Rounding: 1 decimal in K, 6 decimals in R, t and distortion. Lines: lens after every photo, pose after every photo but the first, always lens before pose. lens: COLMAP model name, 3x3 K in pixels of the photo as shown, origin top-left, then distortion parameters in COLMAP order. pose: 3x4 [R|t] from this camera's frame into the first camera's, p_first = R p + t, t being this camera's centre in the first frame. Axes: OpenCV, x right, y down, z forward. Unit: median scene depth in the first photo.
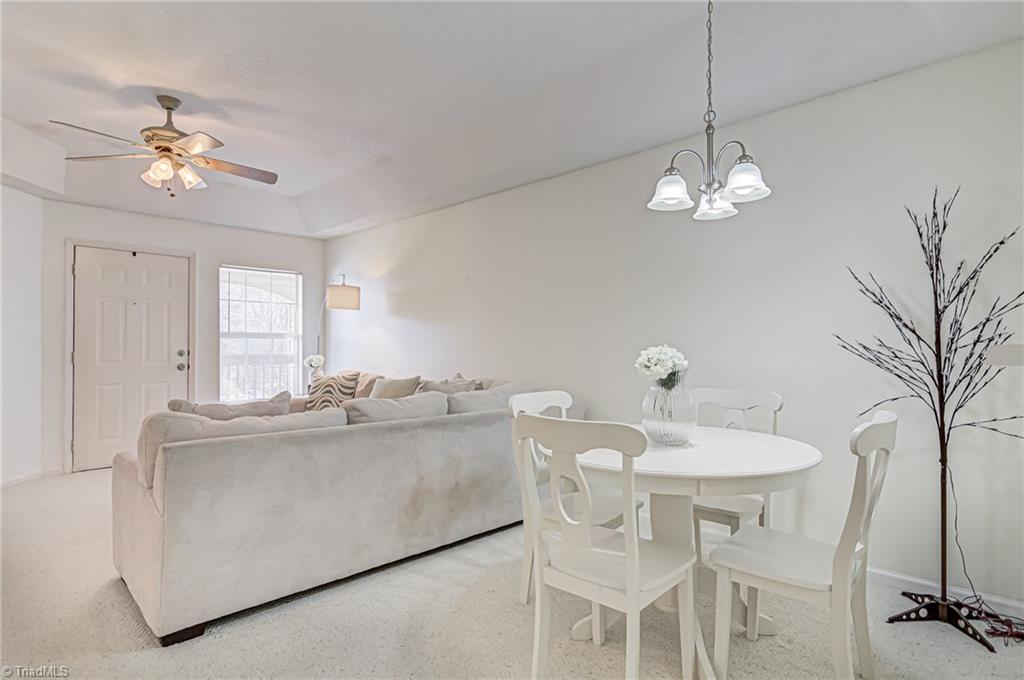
lens RADIAL K [[543.4, 0, 511.7], [0, 543.4, 345.0], [0, 0, 1]] dist [-0.012565, -0.000401]
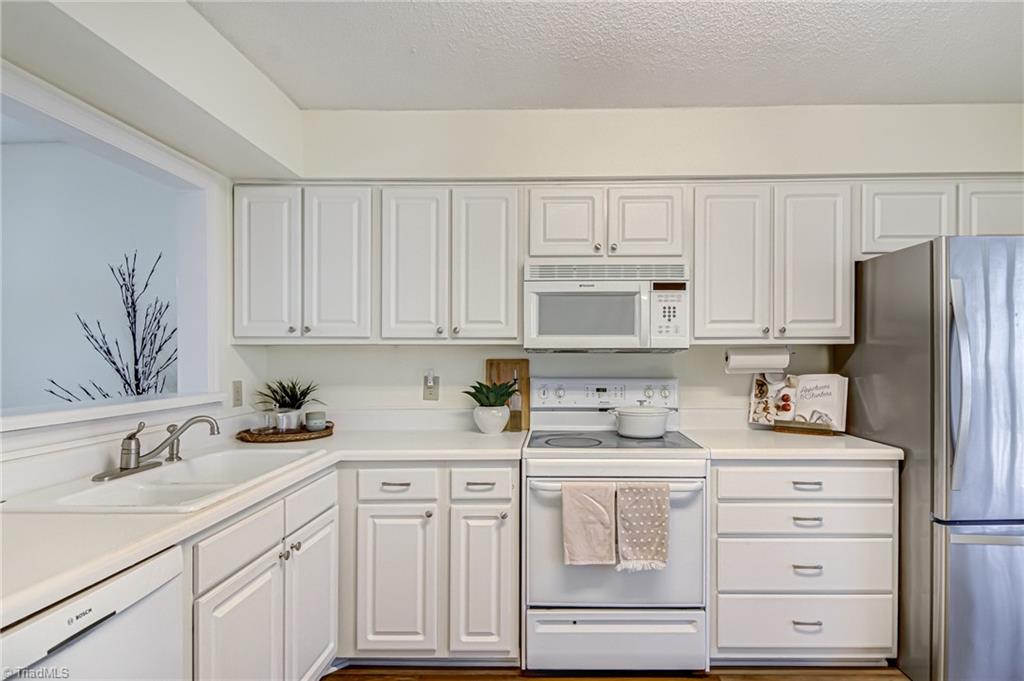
lens RADIAL K [[572.2, 0, 541.6], [0, 572.2, 352.9], [0, 0, 1]] dist [0.013591, -0.002089]
pose [[0.726878, -0.000892, 0.686766, 0.248638], [-0.004607, 0.999970, 0.006176, -0.037646], [-0.686751, -0.007653, 0.726853, -0.210318]]
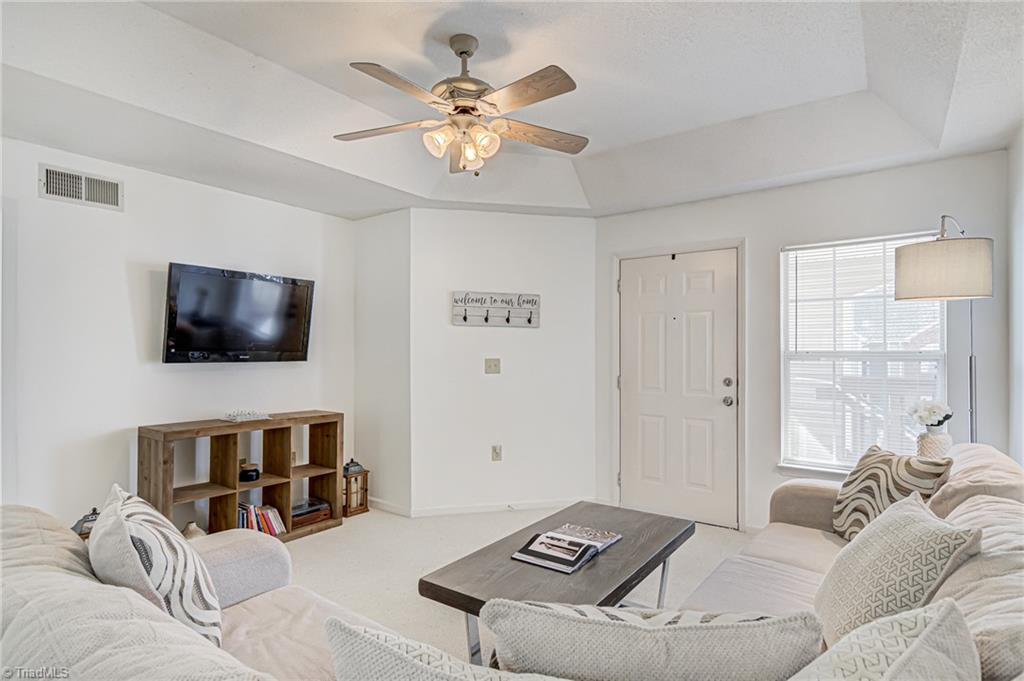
lens RADIAL K [[530.7, 0, 526.4], [0, 530.7, 347.6], [0, 0, 1]] dist [-0.000348, -0.002402]
pose [[0.149825, -0.009062, -0.988671, 0.048128], [0.005868, 0.999949, -0.008276, -0.027939], [0.988695, -0.004562, 0.149871, 0.661377]]
